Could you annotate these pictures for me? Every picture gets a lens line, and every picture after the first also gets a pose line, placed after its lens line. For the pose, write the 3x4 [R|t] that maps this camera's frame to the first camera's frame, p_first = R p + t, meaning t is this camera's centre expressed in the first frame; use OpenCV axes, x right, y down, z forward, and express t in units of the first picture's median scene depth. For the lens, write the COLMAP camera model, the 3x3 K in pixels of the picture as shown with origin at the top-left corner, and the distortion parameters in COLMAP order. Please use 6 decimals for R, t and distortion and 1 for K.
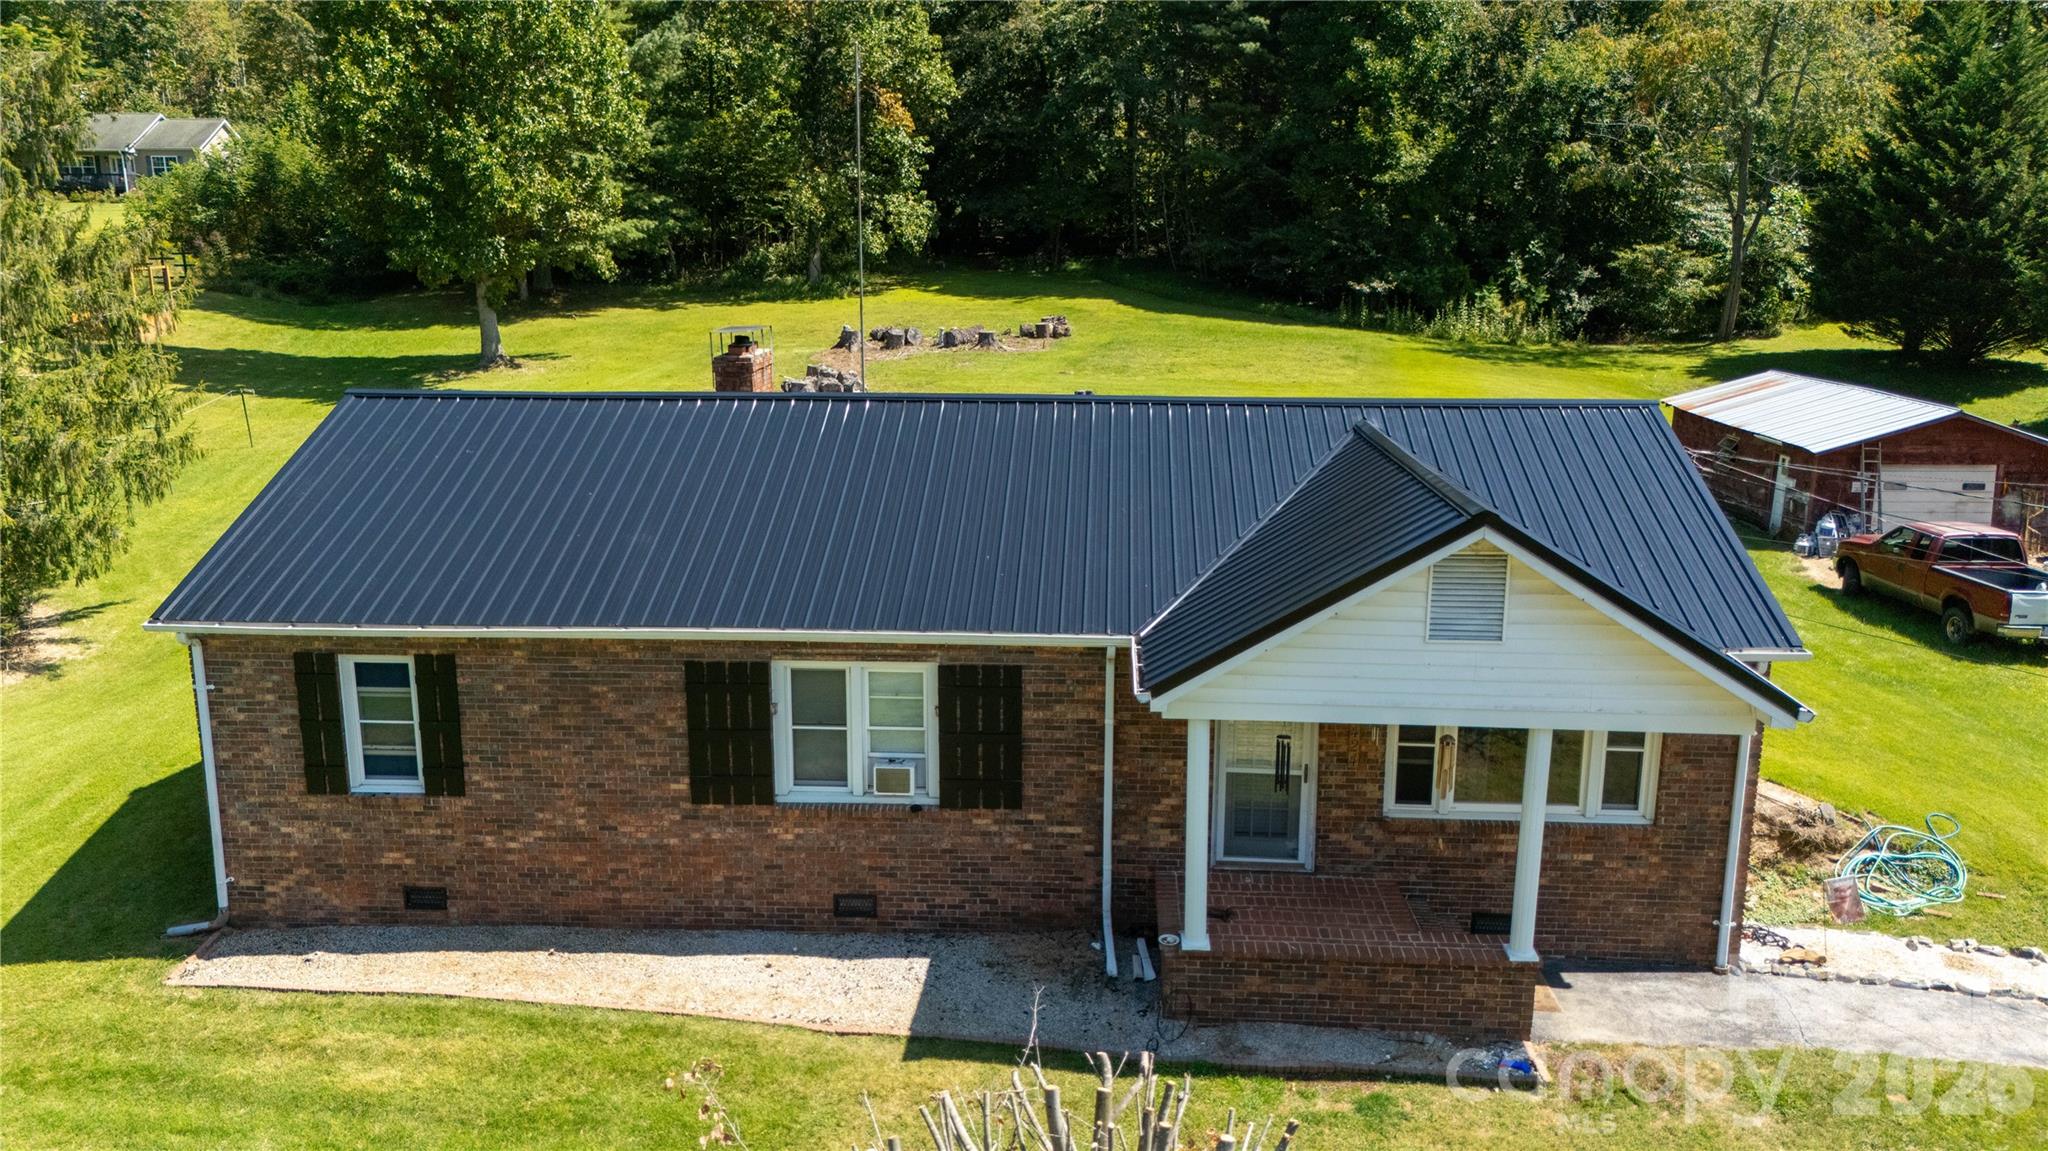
lens RADIAL K [[1503.6, 0, 1025.7], [0, 1503.6, 567.5], [0, 0, 1]] dist [0.106768, -0.163800]
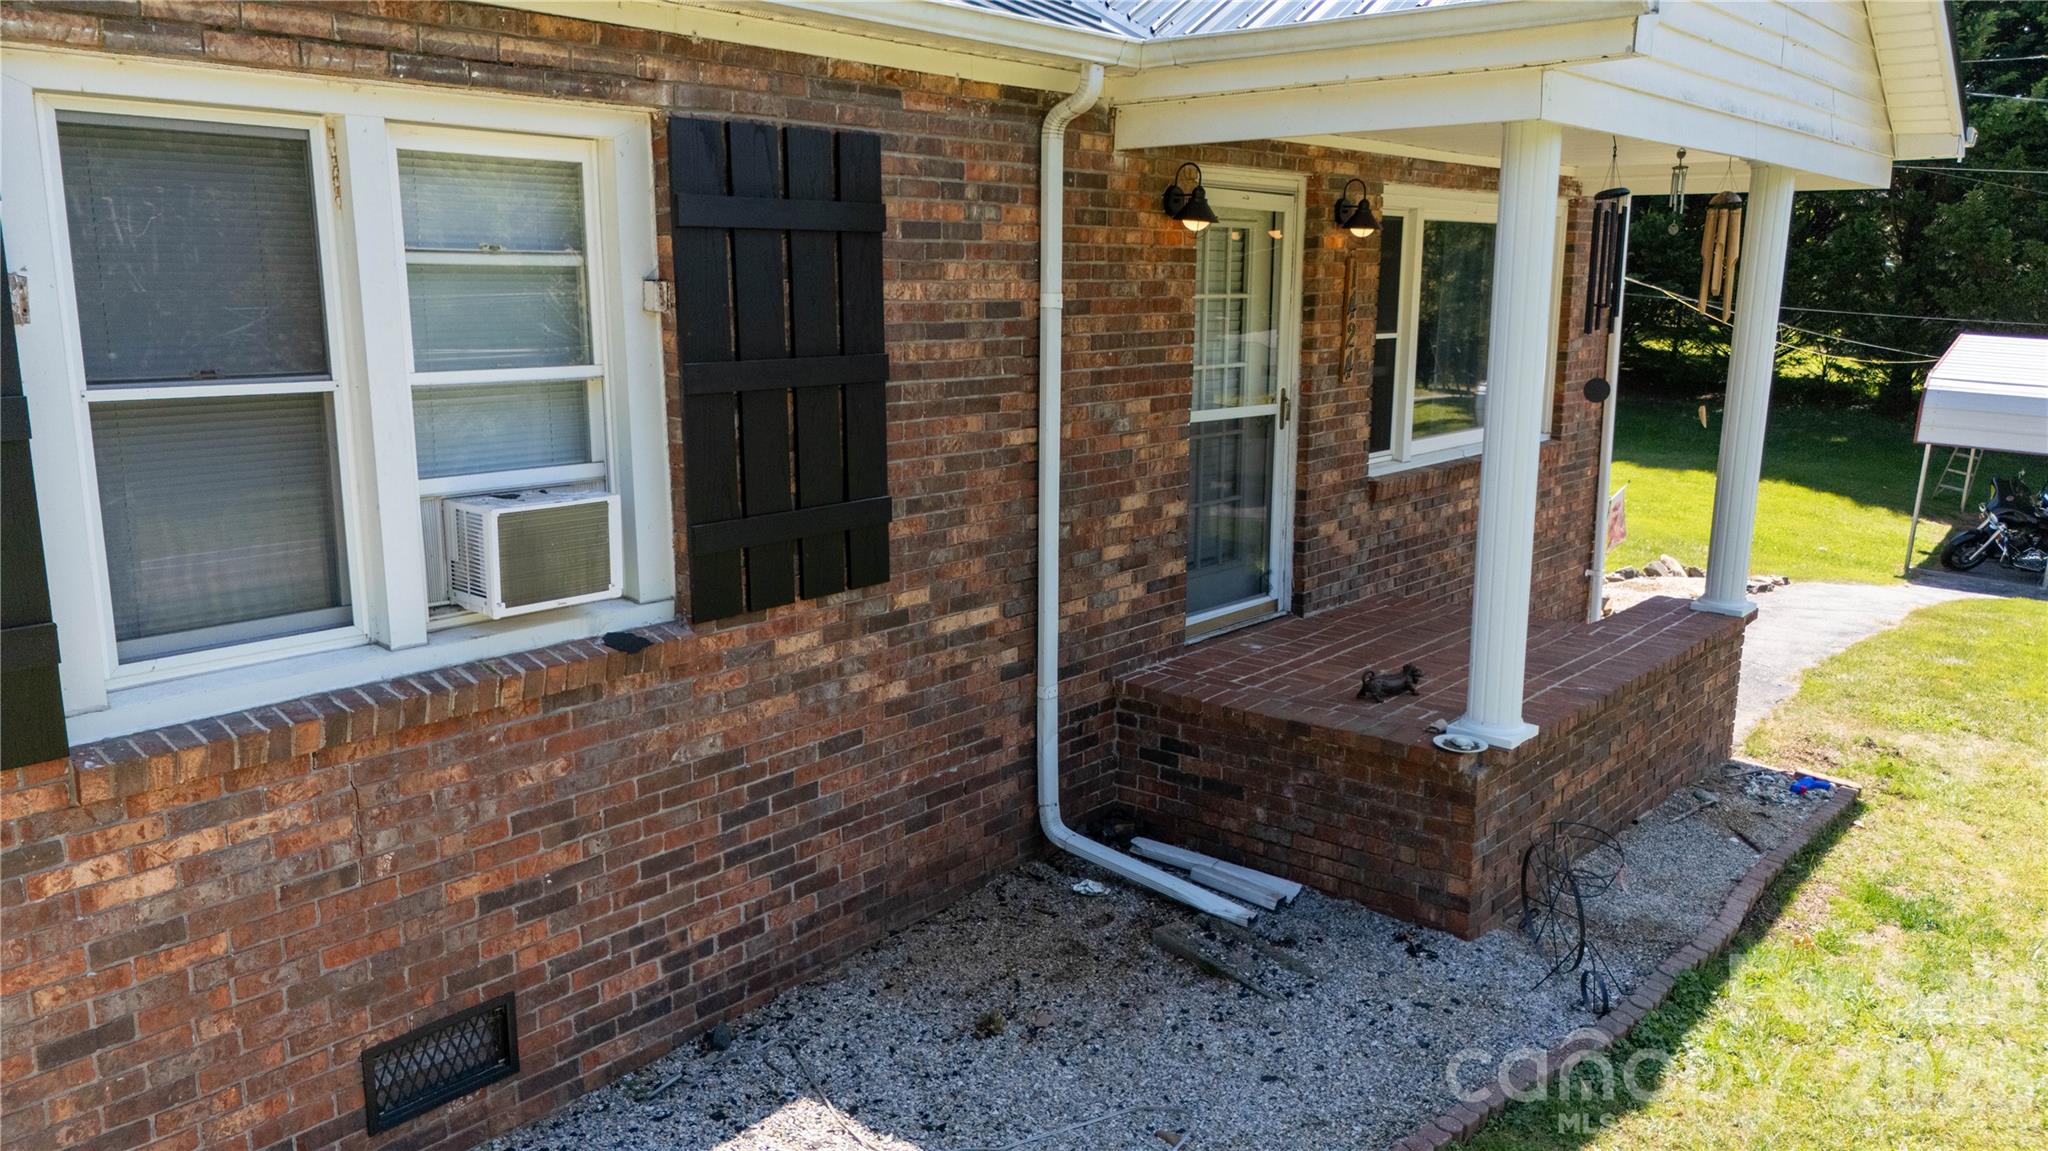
lens RADIAL K [[1503.6, 0, 1025.7], [0, 1503.6, 567.5], [0, 0, 1]] dist [0.106768, -0.163800]
pose [[0.596257, -0.150440, 0.788572, -0.253135], [0.171956, 0.983420, 0.057592, 0.140491], [-0.784161, 0.101260, 0.612240, 0.750088]]
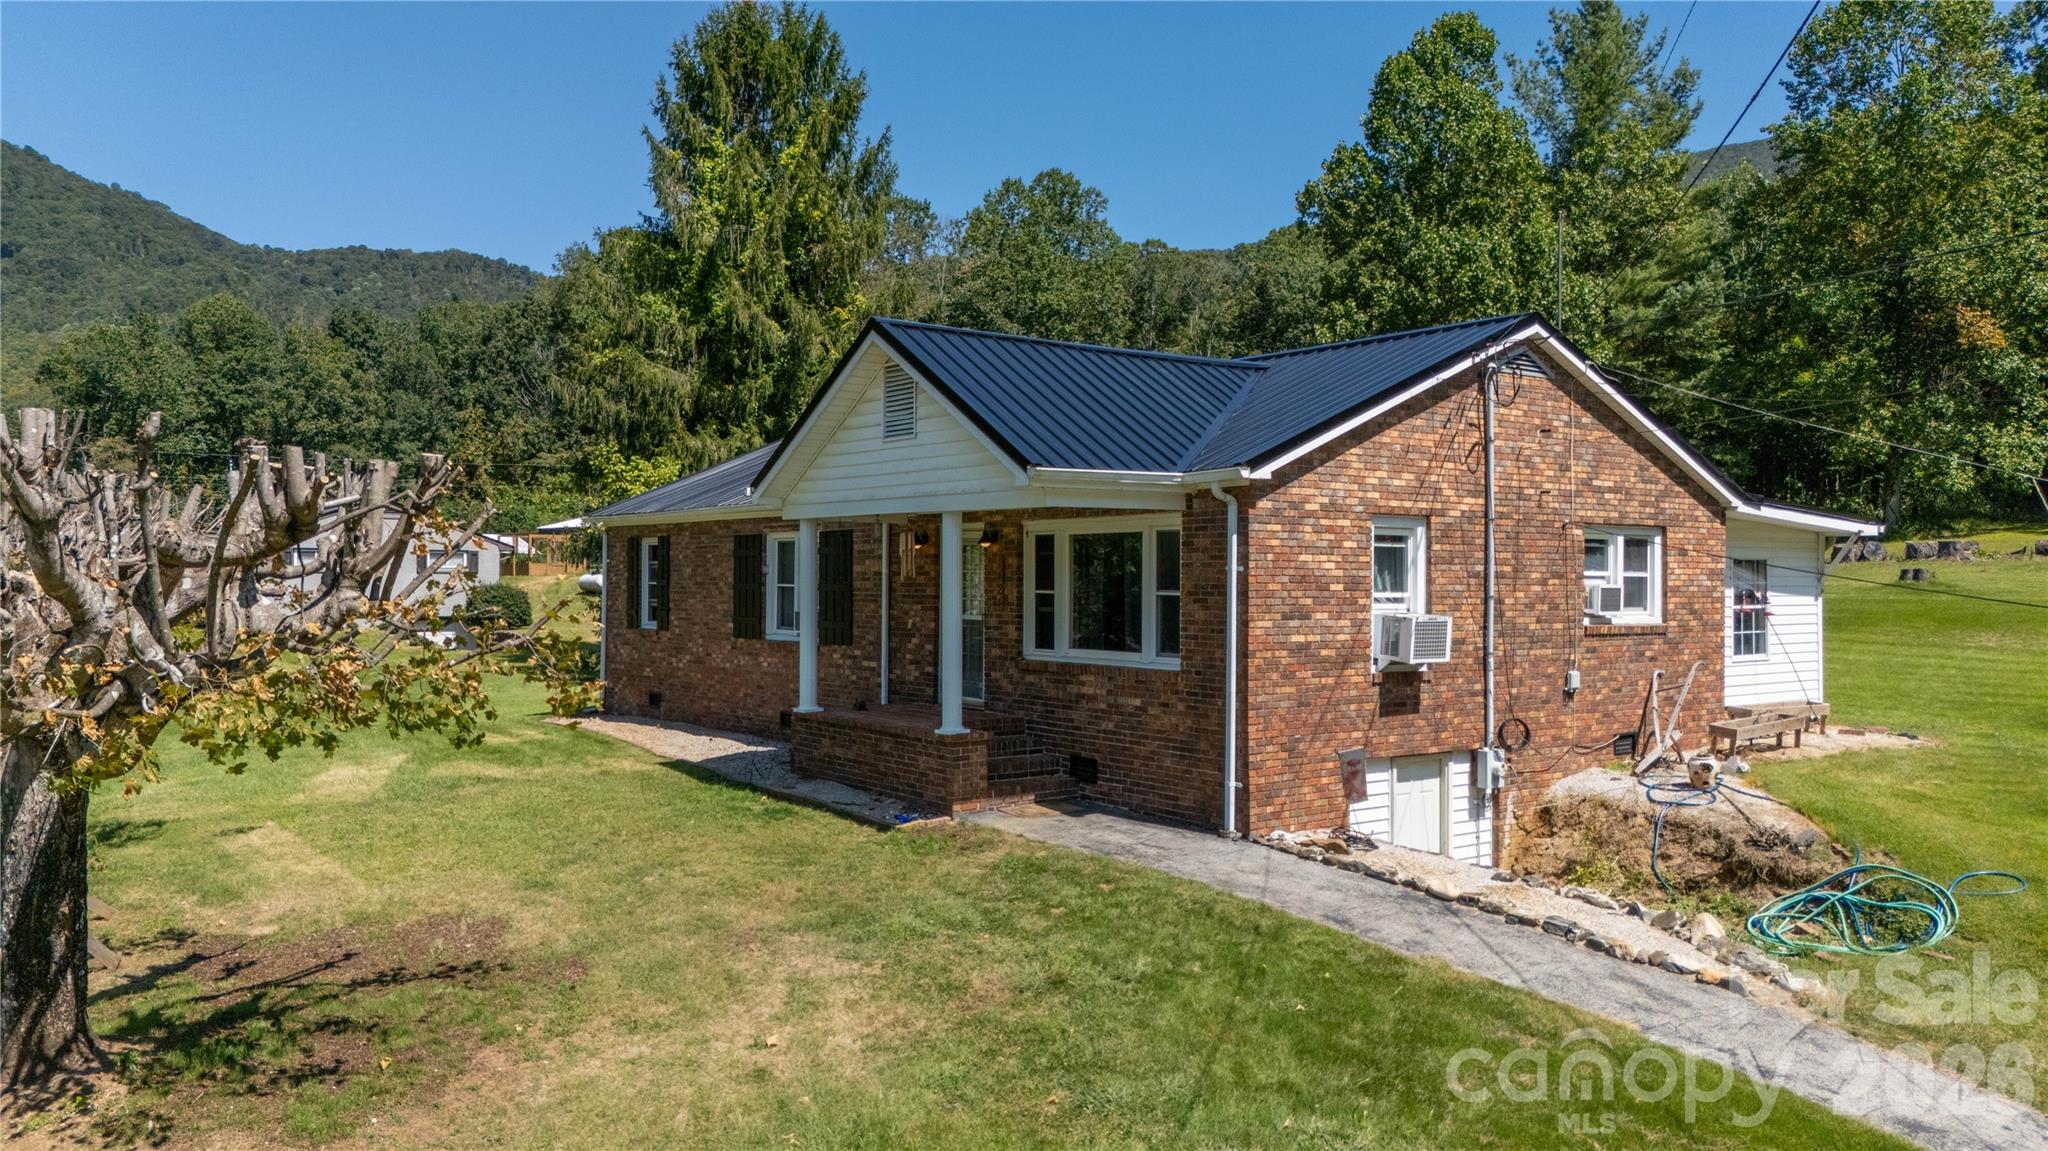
lens RADIAL K [[1503.2, 0, 1024.0], [0, 1503.2, 575.5], [0, 0, 1]] dist [0.046891, -0.021626]
pose [[0.646455, 0.001913, -0.762950, 1.044360], [-0.169449, 0.975382, -0.141130, 0.253150], [0.743897, 0.220515, 0.630864, 0.289761]]
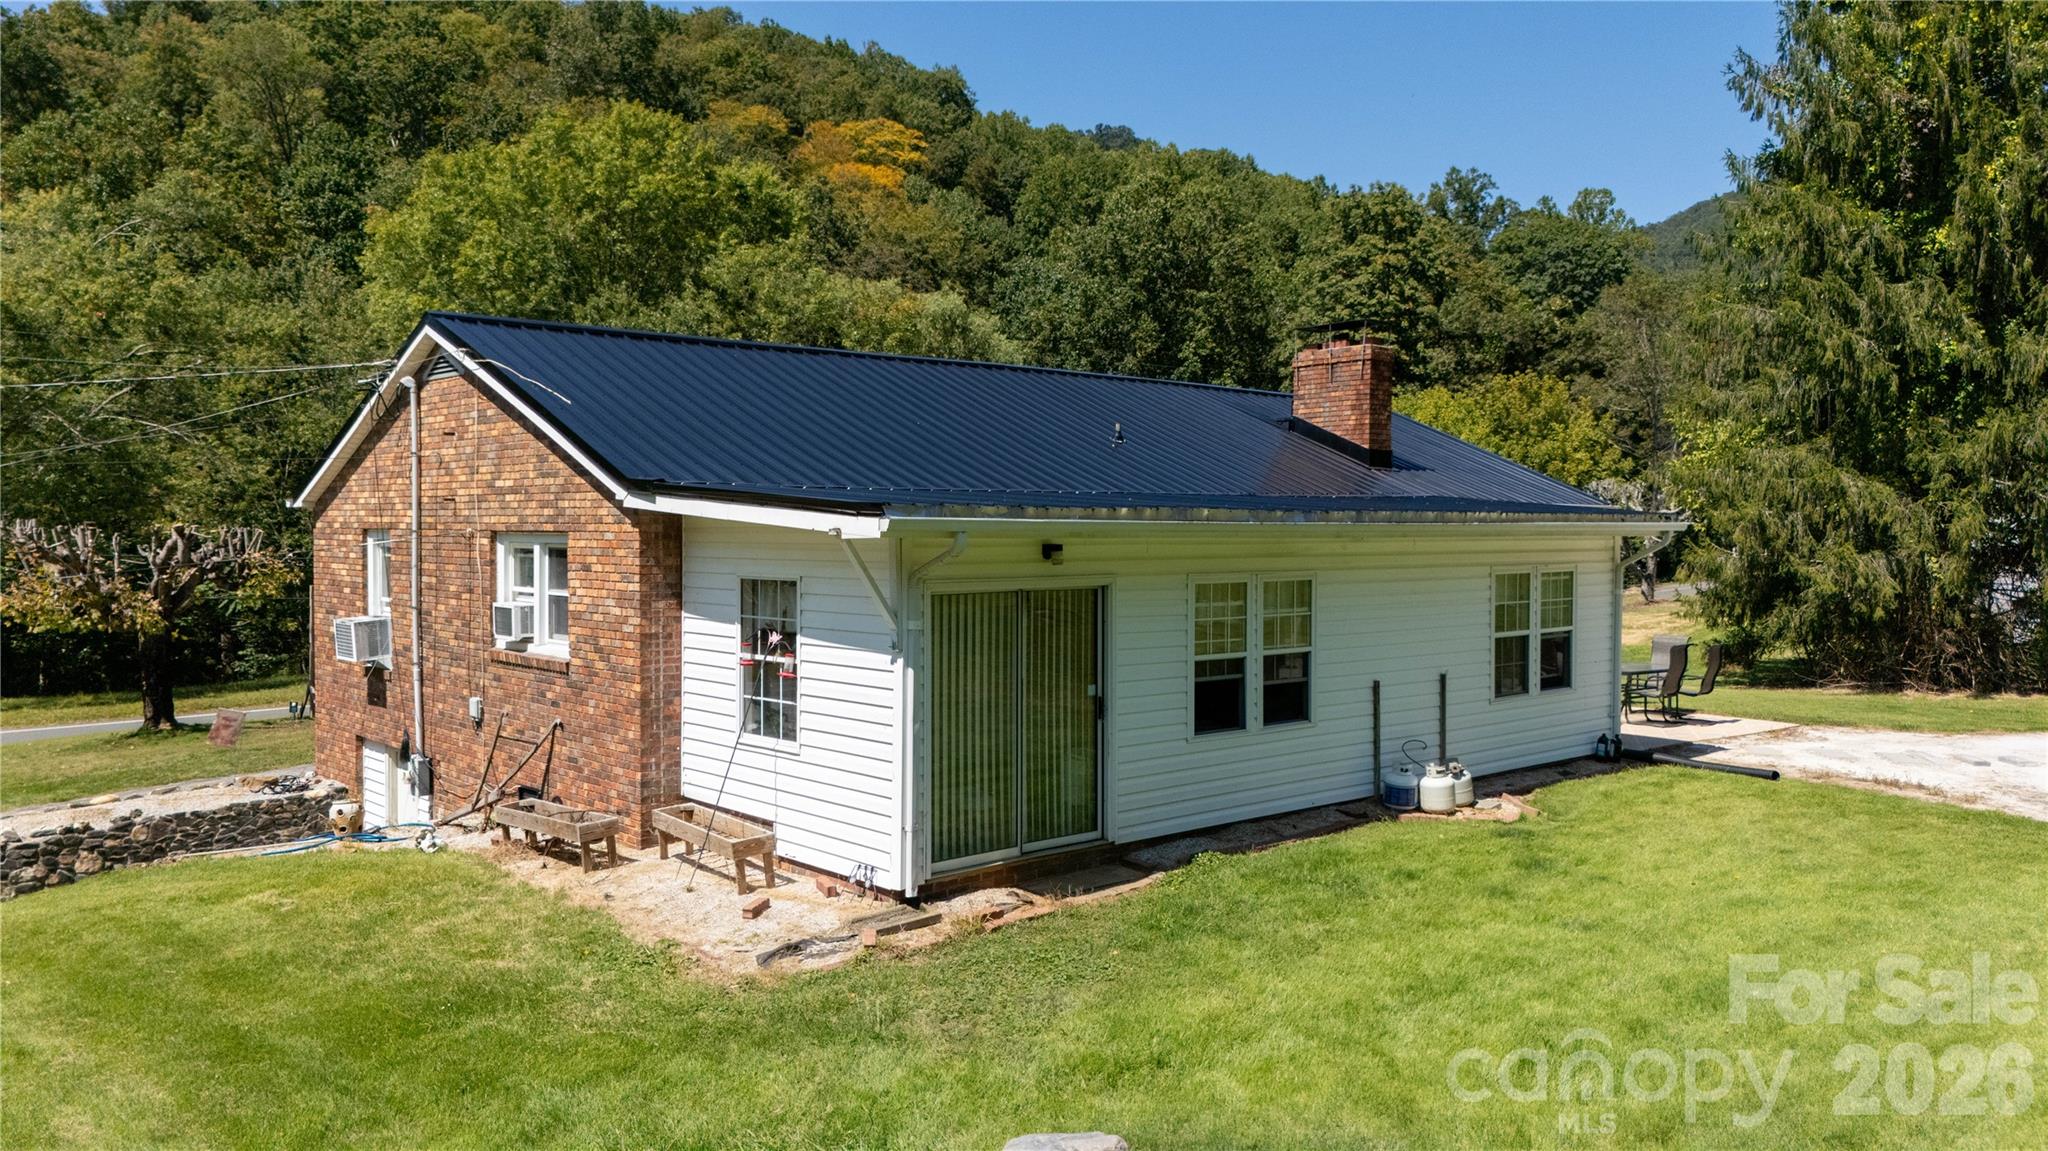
lens RADIAL K [[1526.1, 0, 1042.9], [0, 1526.1, 568.0], [0, 0, 1]] dist [0.045396, -0.045746]
pose [[-0.700198, 0.019905, -0.713671, 0.918965], [-0.156160, 0.971137, 0.180298, -0.207897], [0.696661, 0.237692, -0.676880, 2.154870]]
